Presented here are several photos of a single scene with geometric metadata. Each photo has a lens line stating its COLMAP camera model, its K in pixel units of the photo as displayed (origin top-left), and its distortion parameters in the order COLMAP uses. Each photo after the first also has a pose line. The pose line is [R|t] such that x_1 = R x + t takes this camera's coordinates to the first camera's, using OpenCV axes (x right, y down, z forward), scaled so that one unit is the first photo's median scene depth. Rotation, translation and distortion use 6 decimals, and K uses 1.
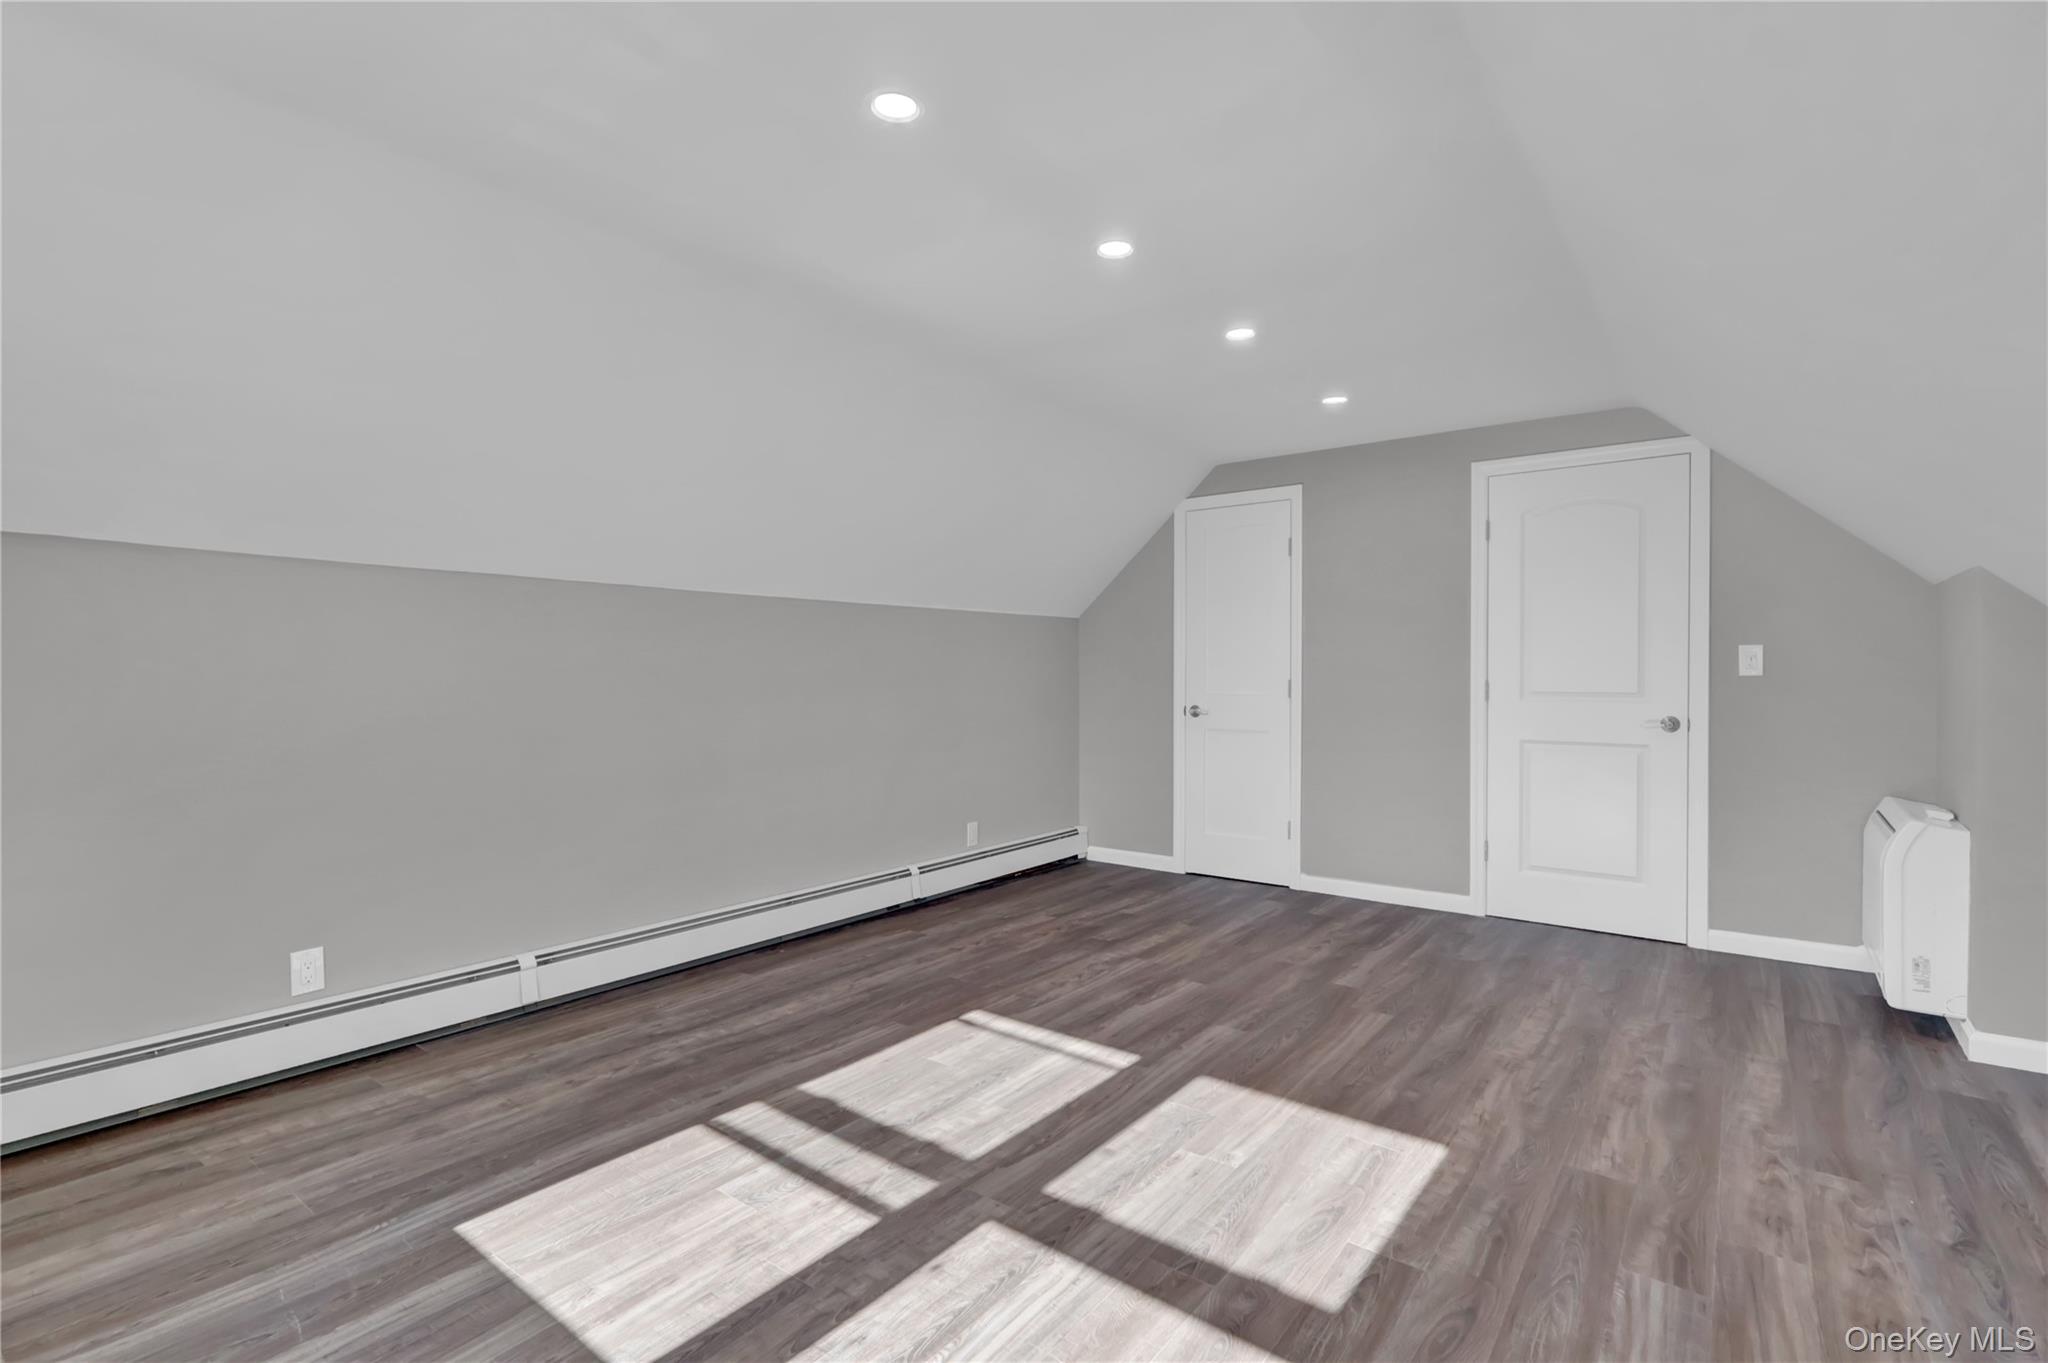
lens RADIAL K [[940.7, 0, 1024.3], [0, 940.7, 677.3], [0, 0, 1]] dist [-0.002494, 0.000286]
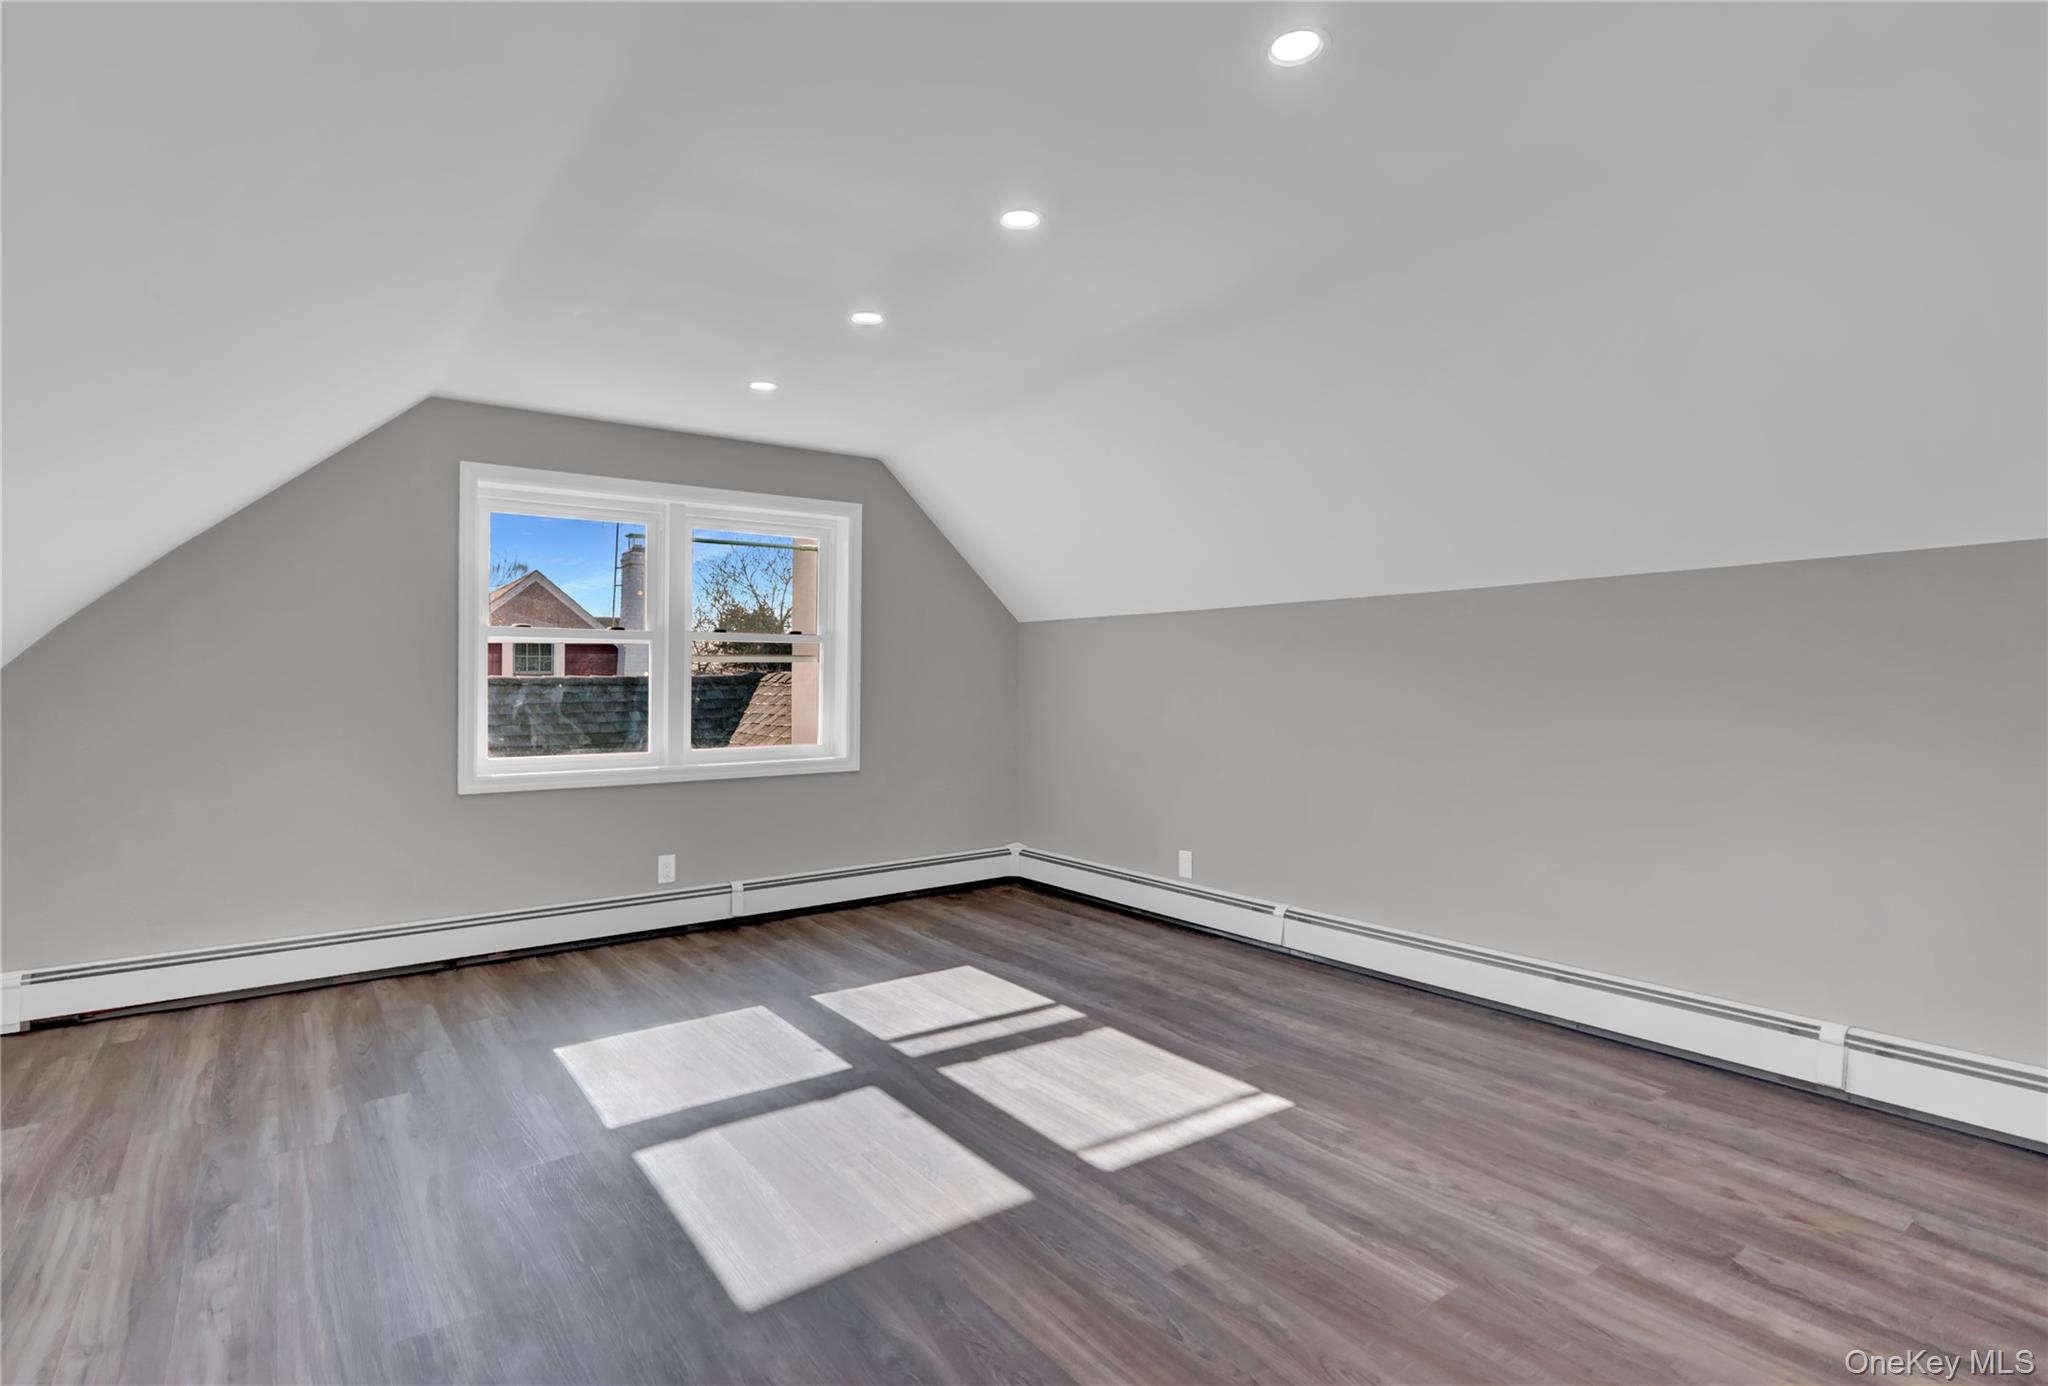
lens RADIAL K [[936.1, 0, 1024.0], [0, 936.1, 693.0], [0, 0, 1]] dist [0.000512, -0.000055]
pose [[-0.234040, 0.013582, -0.972132, 0.838151], [-0.000038, 0.999902, 0.013979, -0.010594], [0.972227, 0.003308, -0.234017, 1.035524]]
